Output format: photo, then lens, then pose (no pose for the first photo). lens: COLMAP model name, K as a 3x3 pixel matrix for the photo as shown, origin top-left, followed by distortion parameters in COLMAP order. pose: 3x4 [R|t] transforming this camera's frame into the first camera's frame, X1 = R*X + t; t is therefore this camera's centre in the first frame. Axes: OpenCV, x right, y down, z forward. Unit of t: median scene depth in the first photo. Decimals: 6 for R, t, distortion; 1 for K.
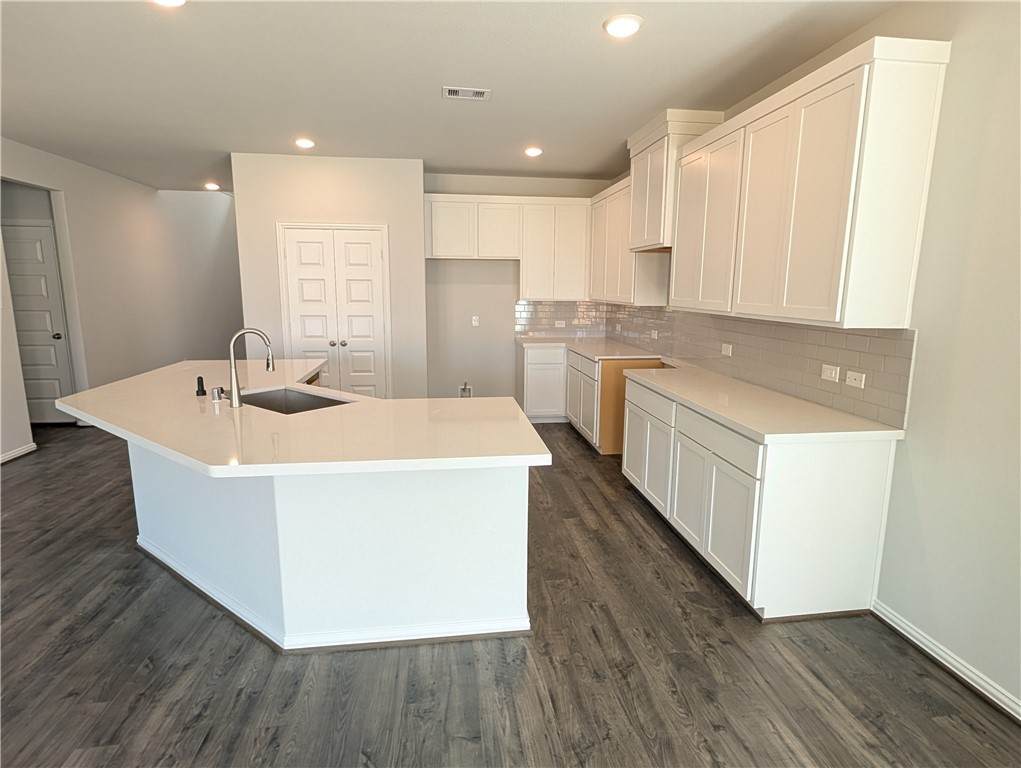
lens RADIAL K [[550.6, 0, 510.5], [0, 550.6, 384.0], [0, 0, 1]] dist [0.001288, 0.001537]
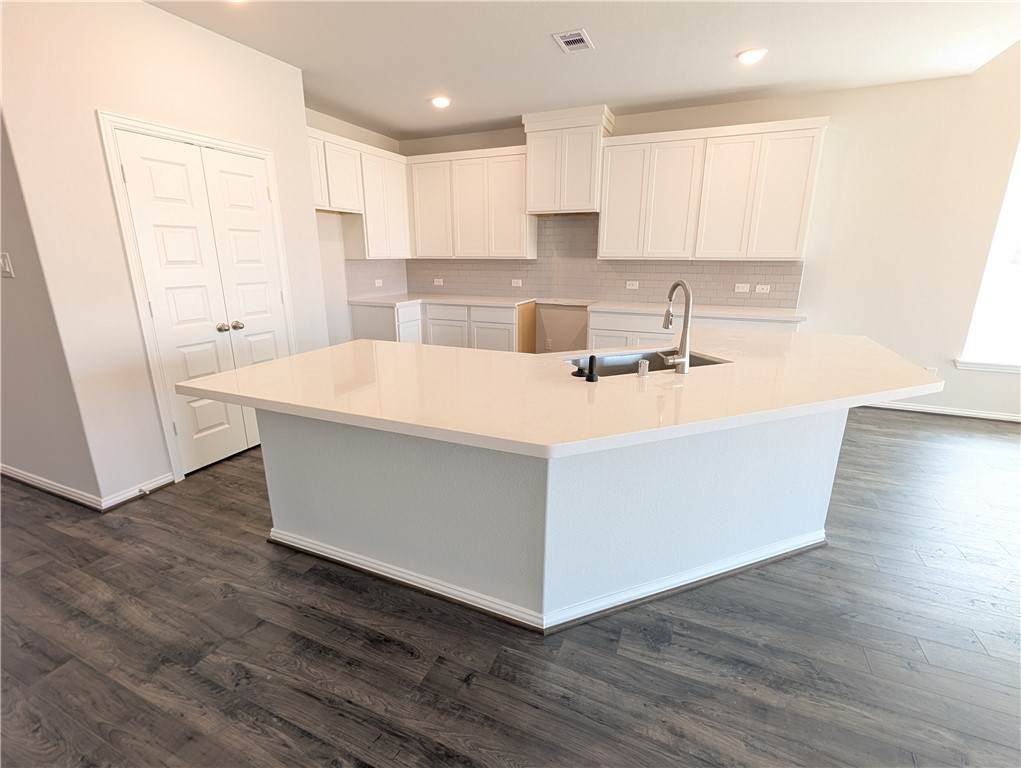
lens RADIAL K [[466.3, 0, 509.8], [0, 466.3, 380.0], [0, 0, 1]] dist [0.002176, 0.000684]
pose [[0.521168, -0.229272, 0.822081, -0.840401], [0.153001, 0.972735, 0.174291, -0.078381], [-0.839627, 0.034944, 0.542038, 0.558623]]
